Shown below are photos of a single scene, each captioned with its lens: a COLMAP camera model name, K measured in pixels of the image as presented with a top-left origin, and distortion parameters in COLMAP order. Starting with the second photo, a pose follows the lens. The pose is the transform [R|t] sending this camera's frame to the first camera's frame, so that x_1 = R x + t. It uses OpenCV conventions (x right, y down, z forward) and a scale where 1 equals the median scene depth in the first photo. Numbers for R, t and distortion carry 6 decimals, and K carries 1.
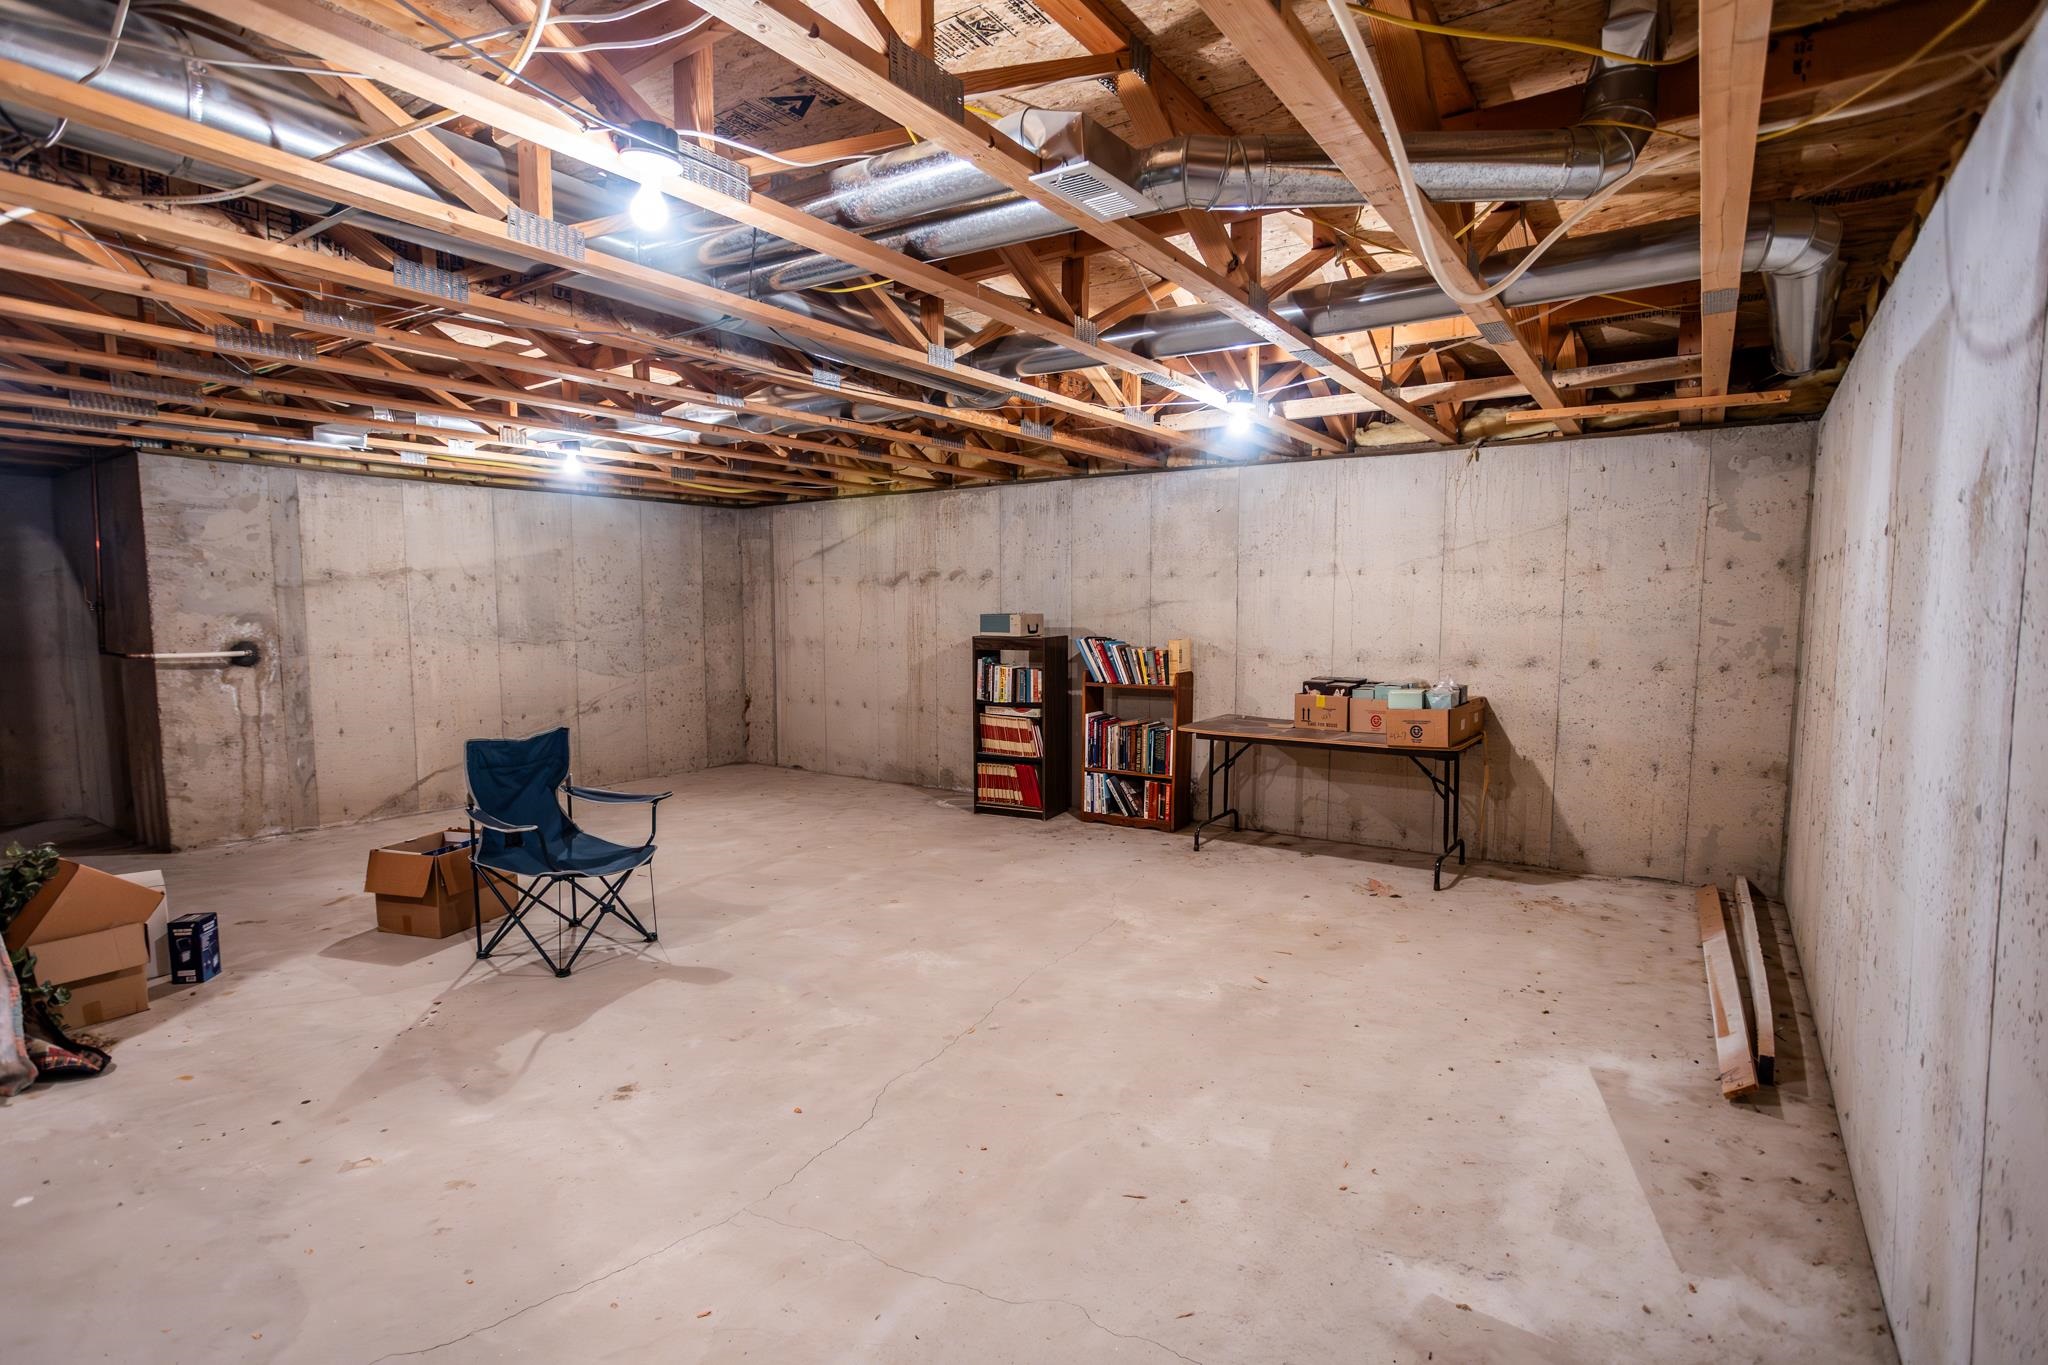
lens RADIAL K [[977.4, 0, 1024.0], [0, 977.4, 682.5], [0, 0, 1]] dist [0.000652, 0.000566]
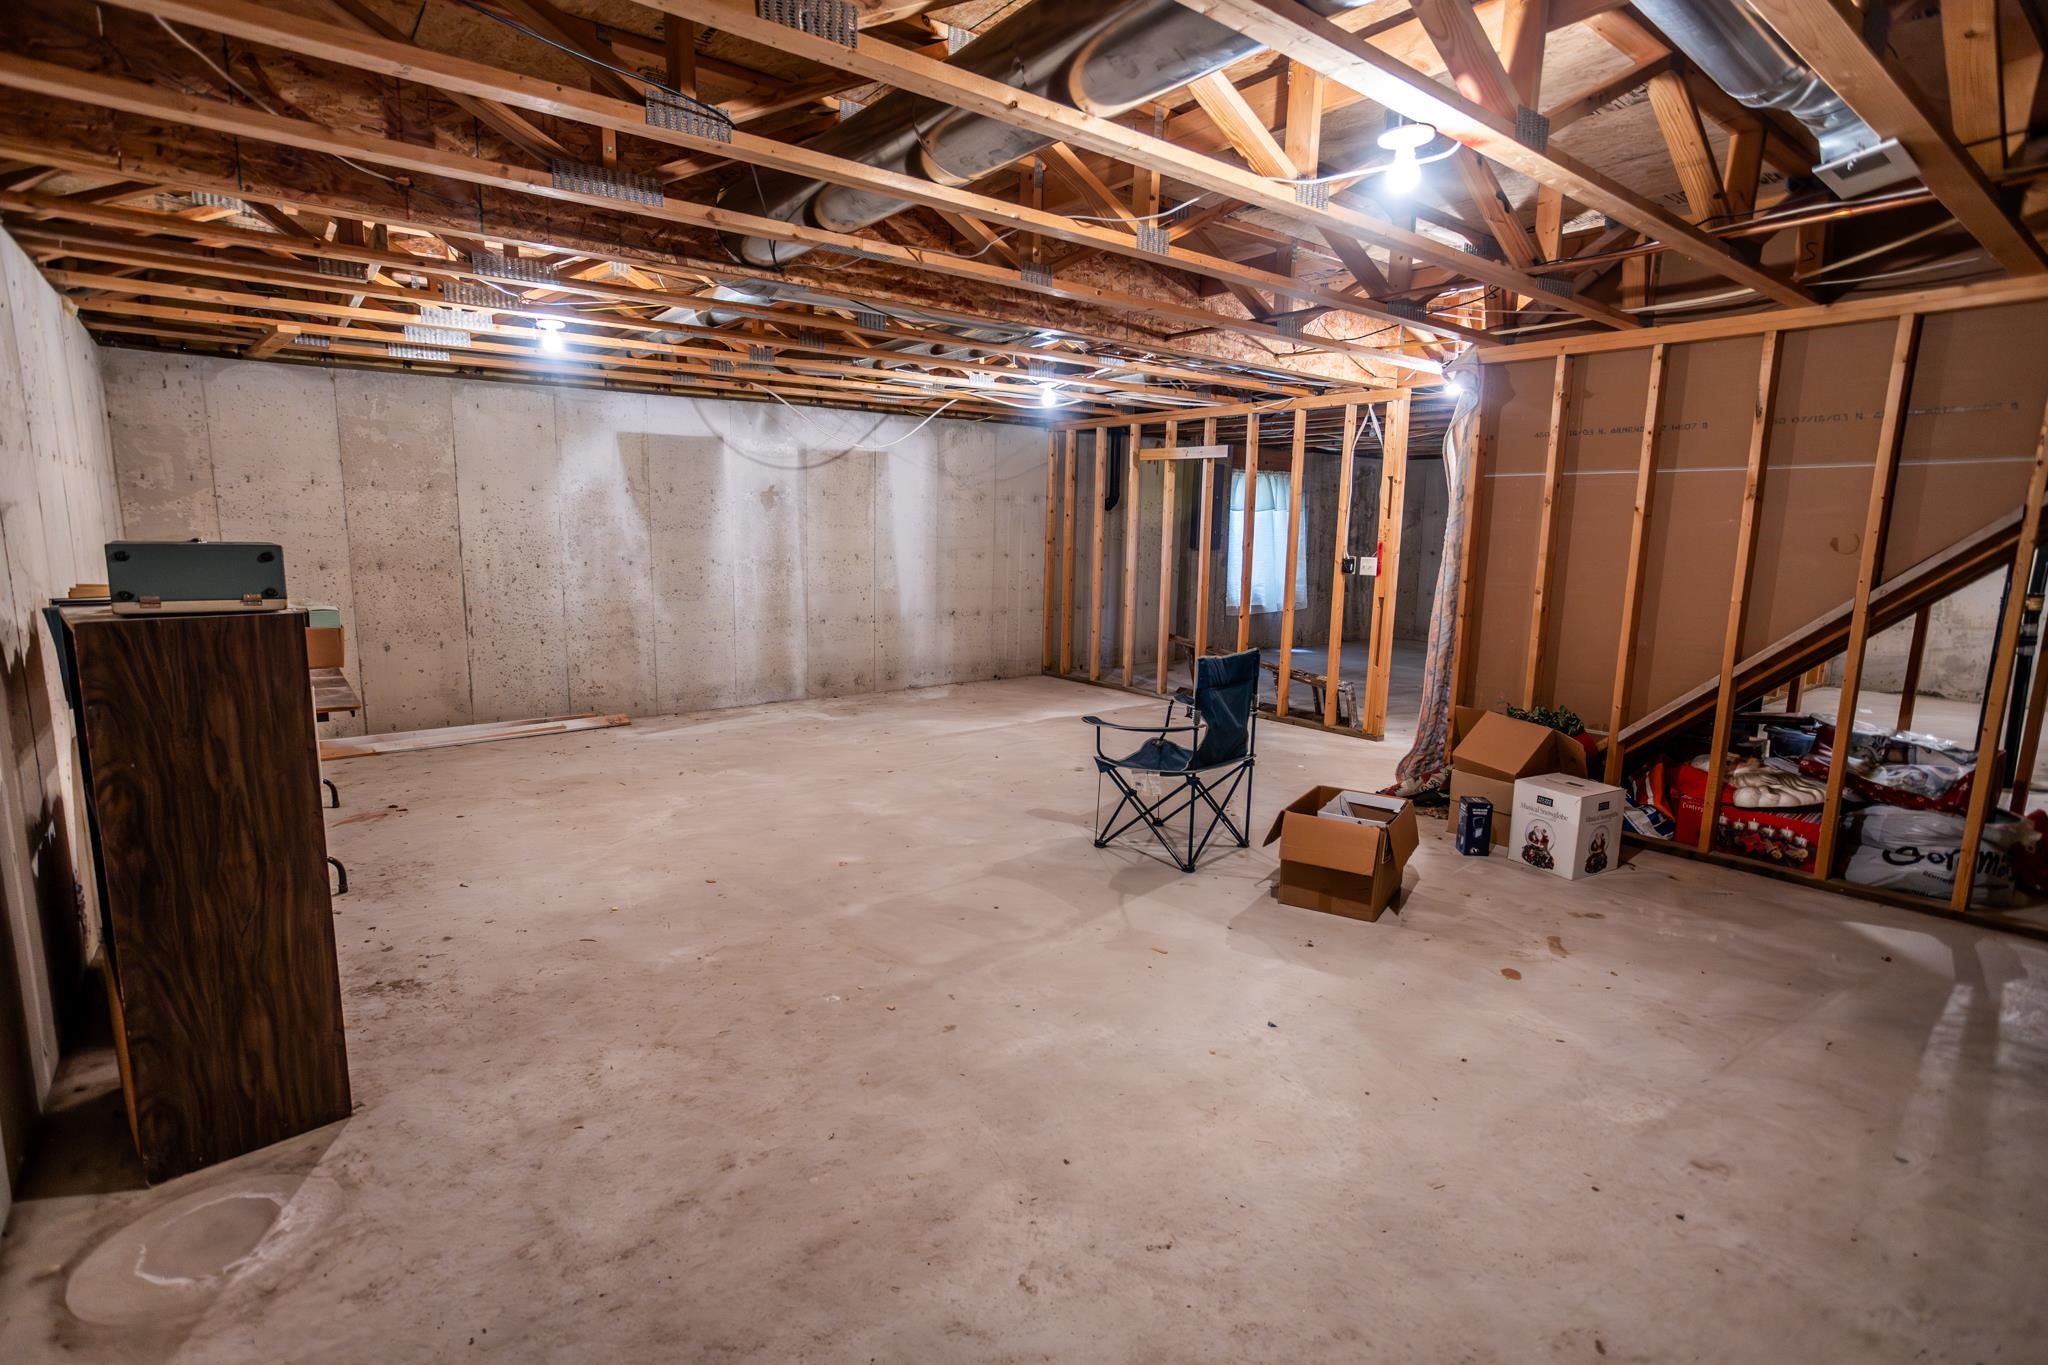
lens RADIAL K [[977.4, 0, 1024.0], [0, 977.4, 682.5], [0, 0, 1]] dist [0.000652, 0.000566]
pose [[-0.955600, -0.054155, 0.289650, -0.541385], [0.018119, 0.970308, 0.241193, -0.139693], [-0.294111, 0.235733, -0.926244, 1.764696]]
